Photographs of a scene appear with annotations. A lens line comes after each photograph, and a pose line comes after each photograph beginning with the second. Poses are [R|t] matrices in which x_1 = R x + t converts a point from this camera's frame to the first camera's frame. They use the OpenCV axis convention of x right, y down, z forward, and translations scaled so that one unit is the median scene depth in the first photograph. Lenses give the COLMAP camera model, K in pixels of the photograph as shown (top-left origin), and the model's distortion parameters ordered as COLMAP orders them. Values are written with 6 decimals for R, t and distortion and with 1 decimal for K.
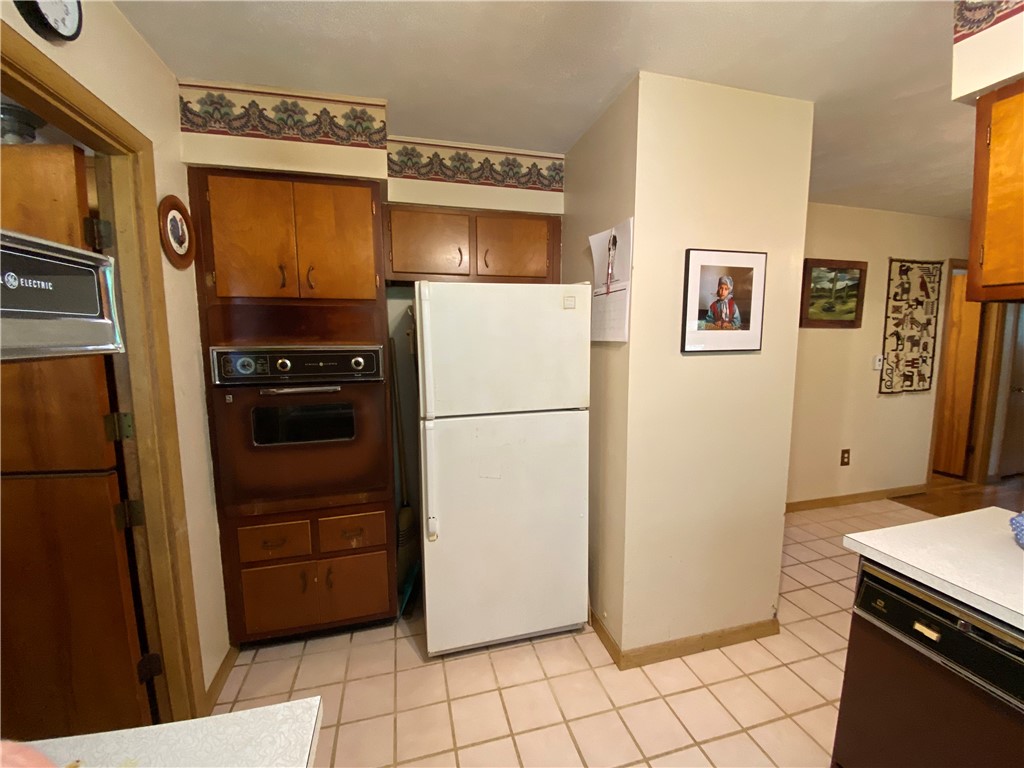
lens RADIAL K [[418.0, 0, 512.0], [0, 418.0, 384.0], [0, 0, 1]] dist [0.002165, -0.015765]
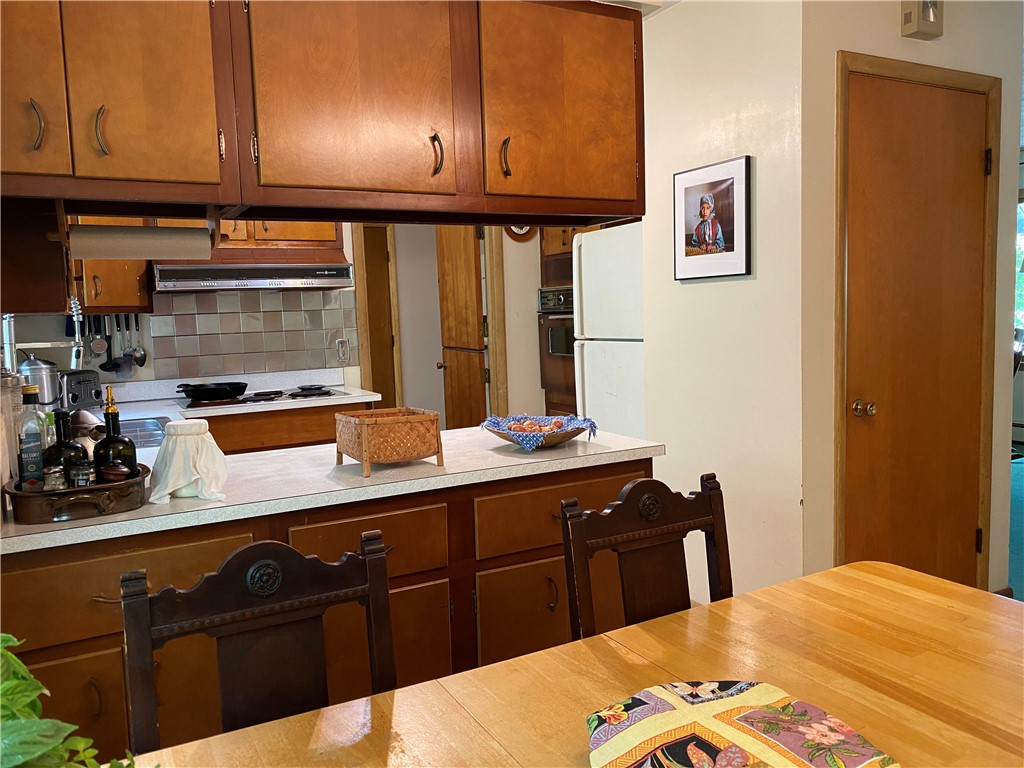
lens RADIAL K [[807.4, 0, 536.0], [0, 807.4, 385.9], [0, 0, 1]] dist [-0.055186, -0.000969]
pose [[0.238510, 0.090554, -0.966909, 2.117218], [-0.073940, 0.994446, 0.074894, 0.047976], [0.968321, 0.053631, 0.243881, 0.251119]]
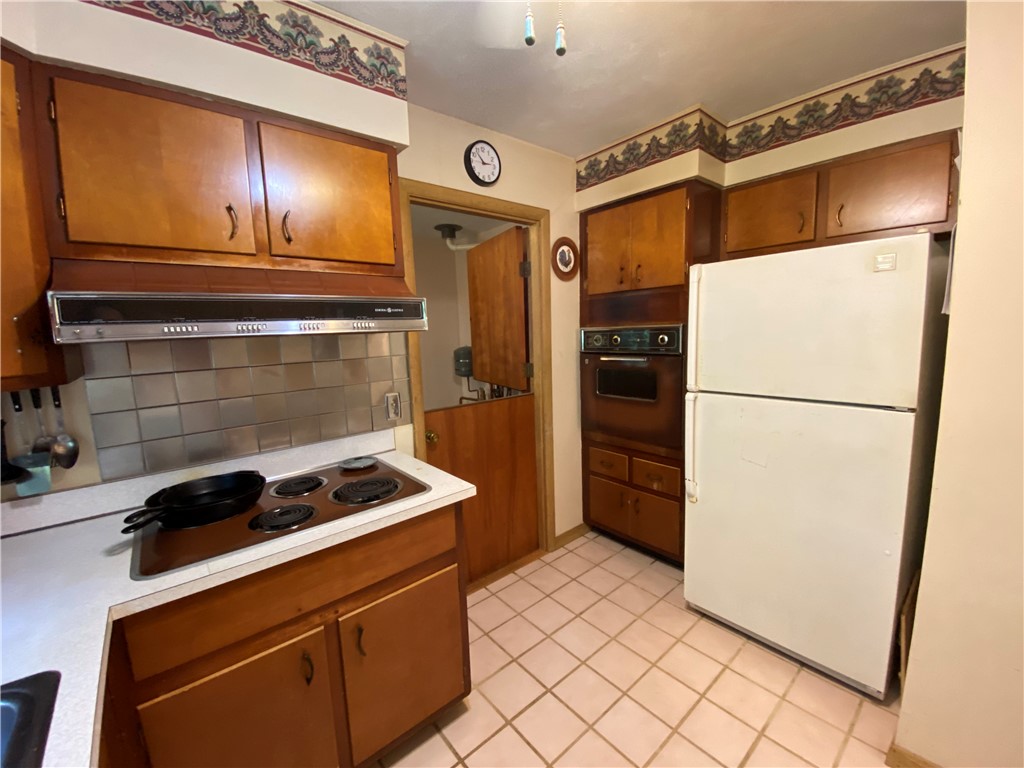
lens RADIAL K [[418.0, 0, 512.0], [0, 418.0, 384.0], [0, 0, 1]] dist [0.002165, -0.015765]
pose [[0.418275, 0.111838, -0.901409, 0.579281], [-0.066505, 0.993498, 0.092403, -0.005866], [0.905882, 0.021299, 0.422993, 0.093351]]
